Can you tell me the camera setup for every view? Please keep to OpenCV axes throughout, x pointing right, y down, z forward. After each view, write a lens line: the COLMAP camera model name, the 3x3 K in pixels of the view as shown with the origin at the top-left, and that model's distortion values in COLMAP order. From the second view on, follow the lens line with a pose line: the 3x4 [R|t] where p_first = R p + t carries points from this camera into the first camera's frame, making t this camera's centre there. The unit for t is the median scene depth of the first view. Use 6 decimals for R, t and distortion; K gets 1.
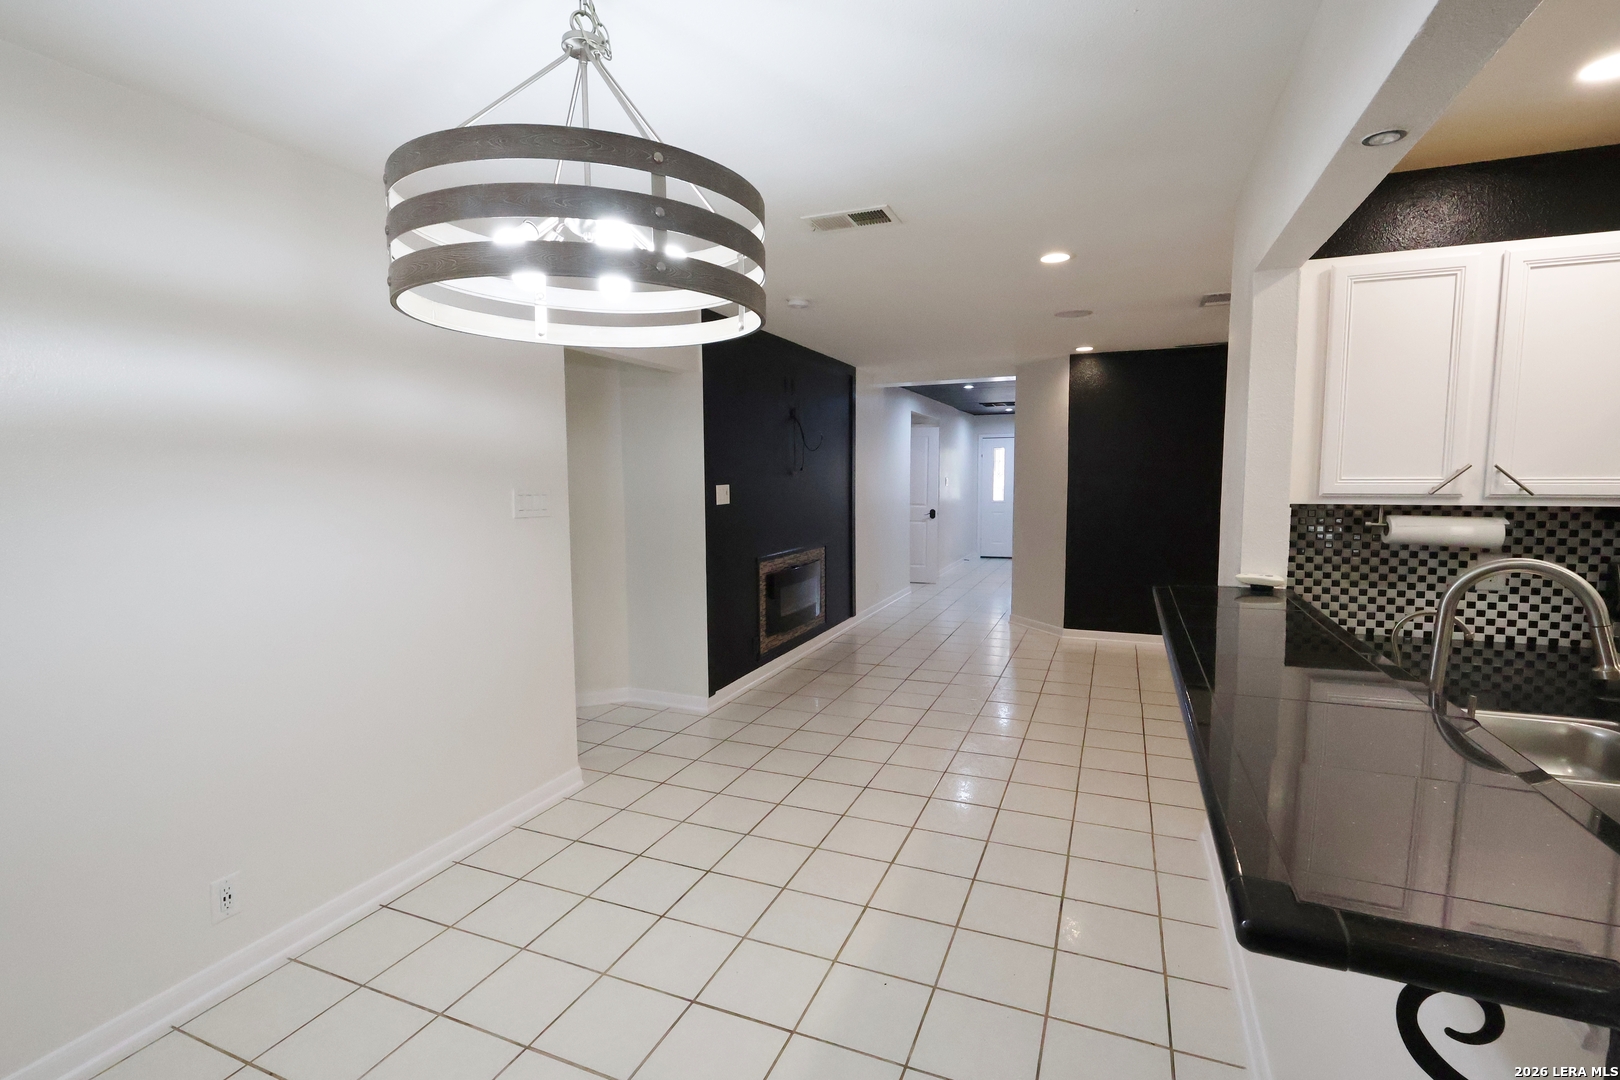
lens RADIAL K [[747.7, 0, 810.0], [0, 747.7, 540.0], [0, 0, 1]] dist [-0.002640, 0.001058]
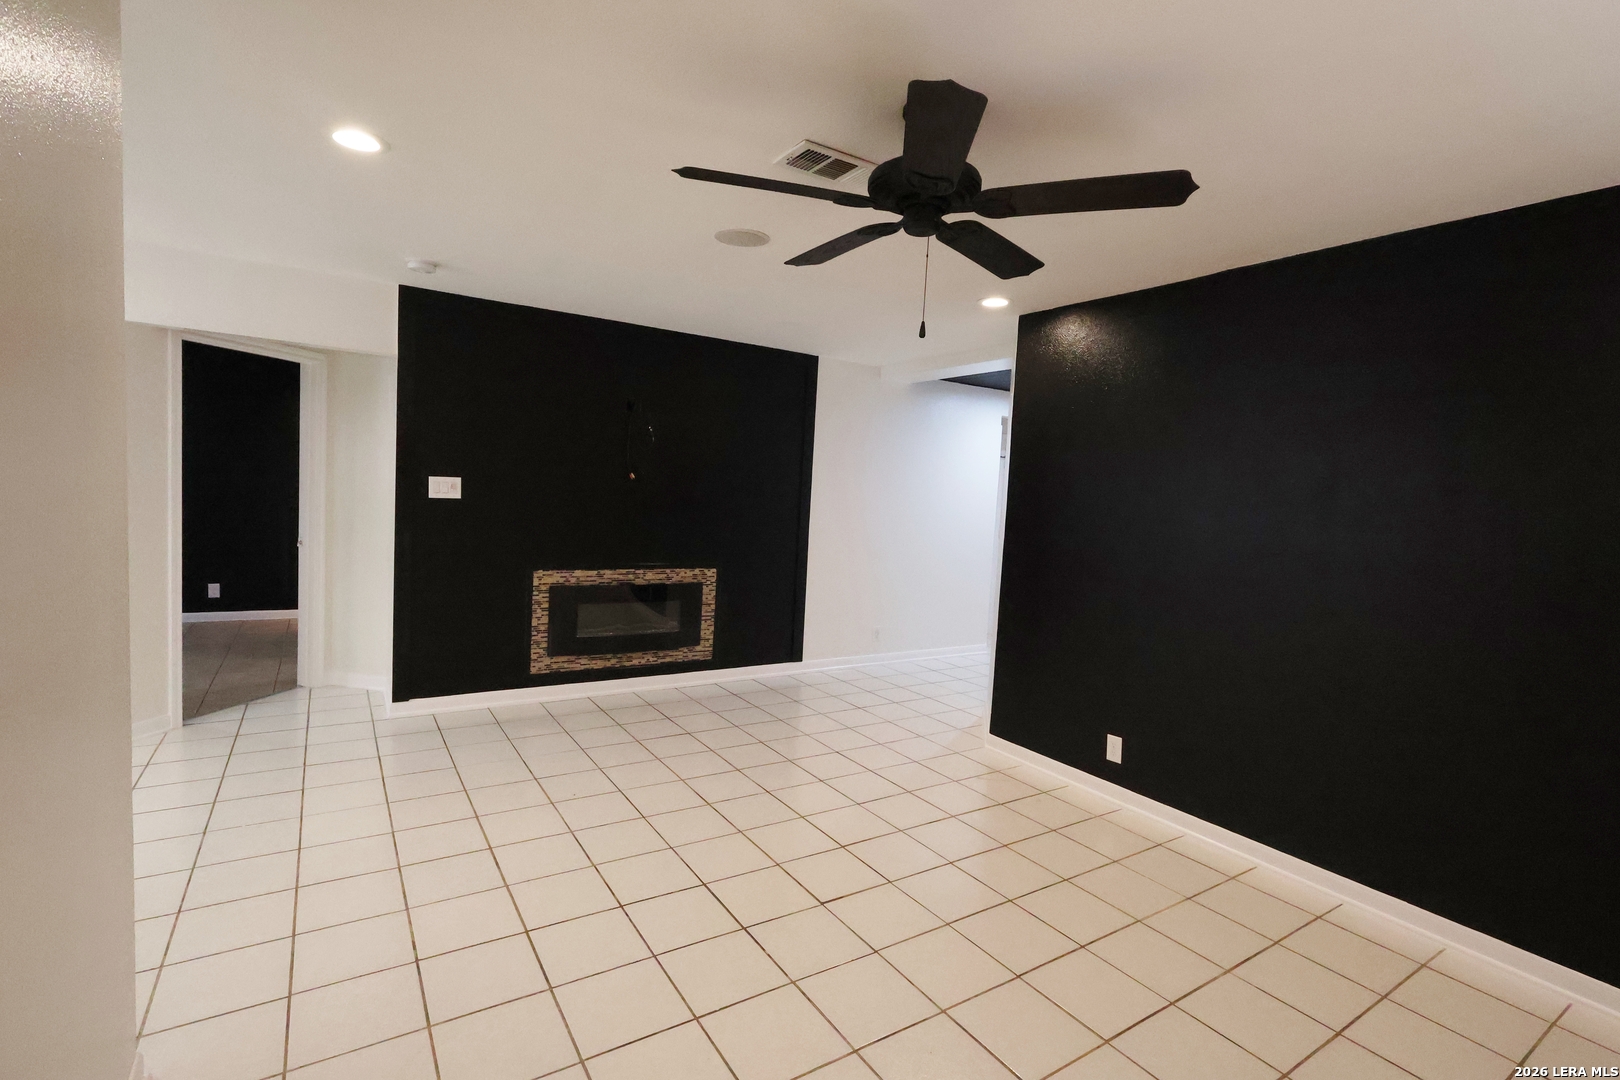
lens RADIAL K [[747.7, 0, 810.0], [0, 747.7, 540.0], [0, 0, 1]] dist [-0.002640, 0.001058]
pose [[0.820886, 0.088514, -0.564190, 1.496589], [-0.108811, 0.994060, -0.002363, -0.085000], [0.560630, 0.063330, 0.825641, 0.965629]]
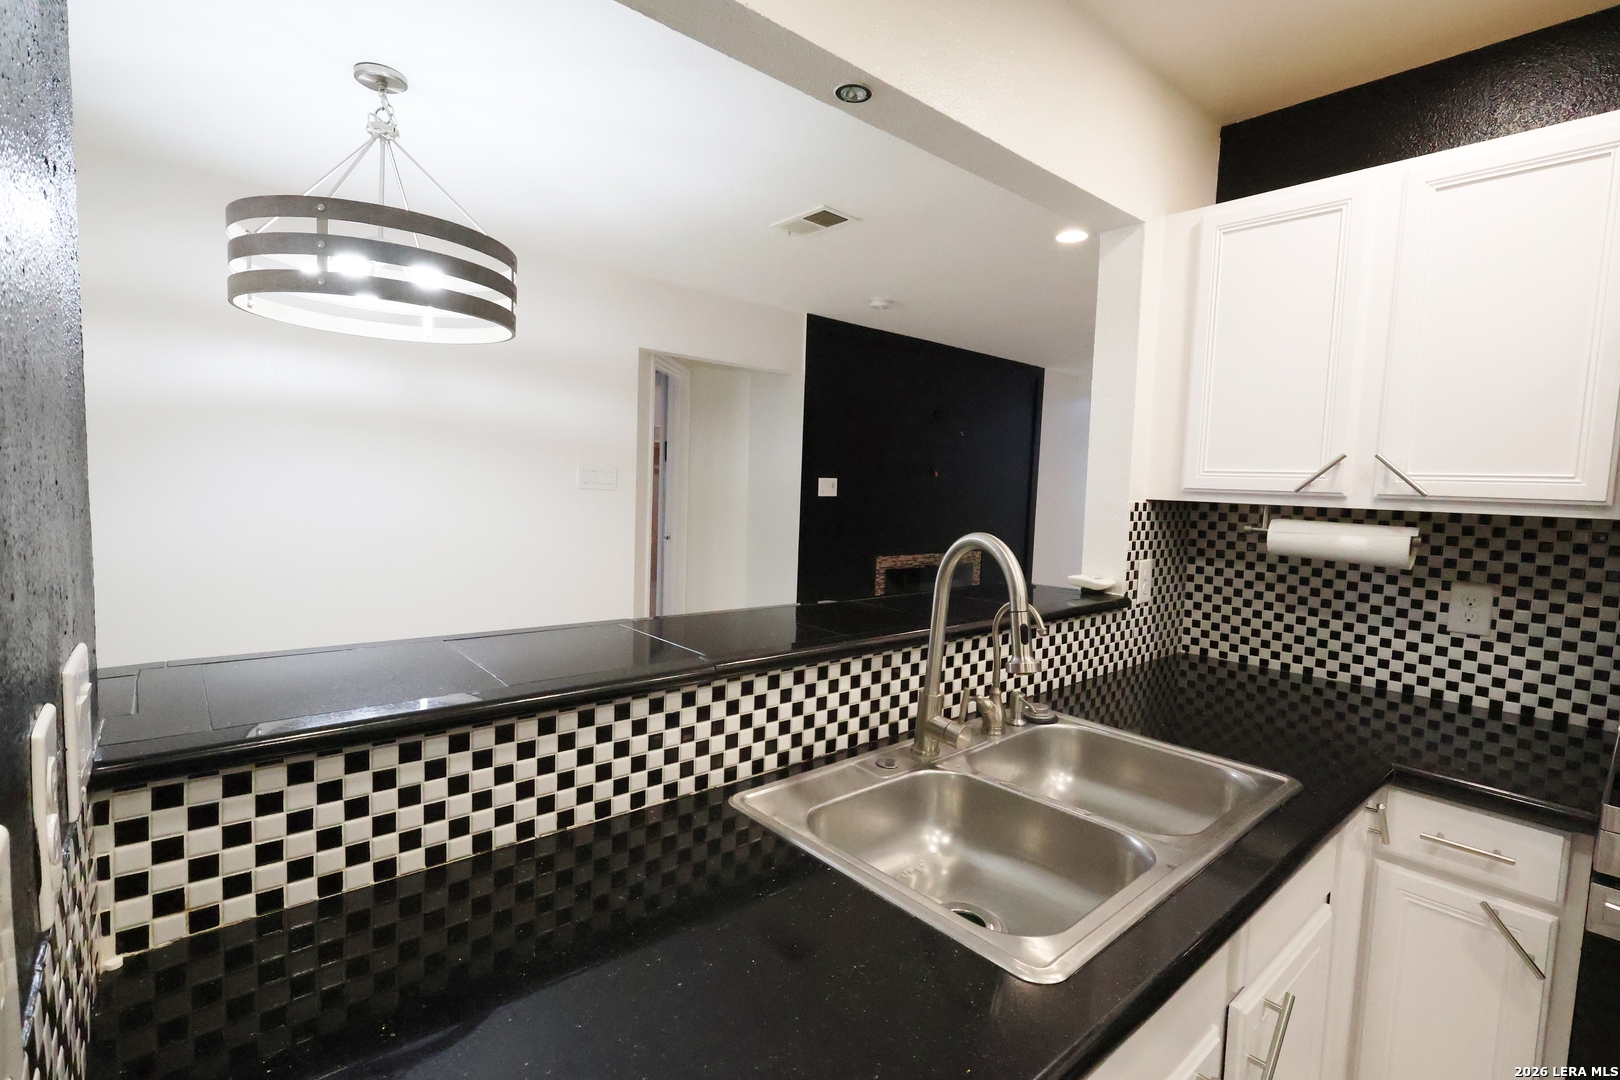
lens RADIAL K [[748.8, 0, 810.0], [0, 748.8, 540.0], [0, 0, 1]] dist [-0.000284, 0.000624]
pose [[0.895372, 0.074987, -0.438960, 0.651119], [-0.082552, 0.996585, 0.001860, 0.027897], [0.437600, 0.034571, 0.898505, 0.056458]]
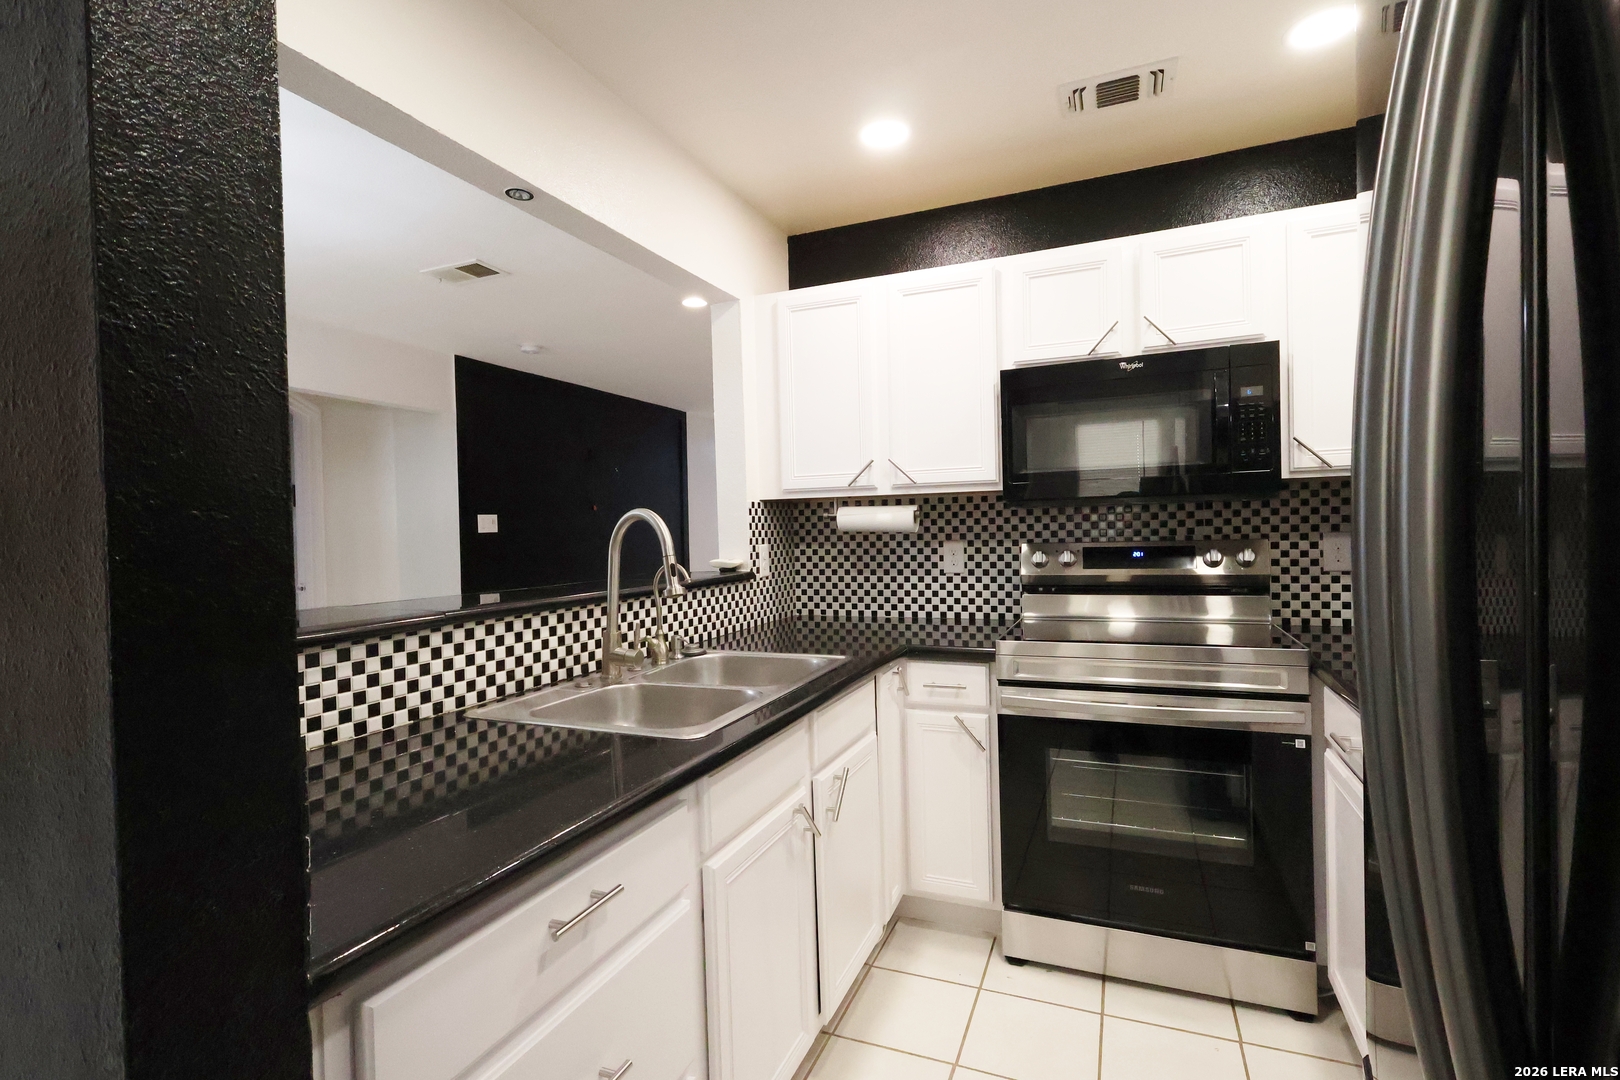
lens RADIAL K [[747.7, 0, 810.0], [0, 747.7, 540.0], [0, 0, 1]] dist [-0.002640, 0.001058]
pose [[0.999829, -0.015443, -0.010205, 0.703634], [0.014636, 0.997083, -0.074914, 0.099812], [0.011332, 0.074751, 0.997138, -0.152658]]
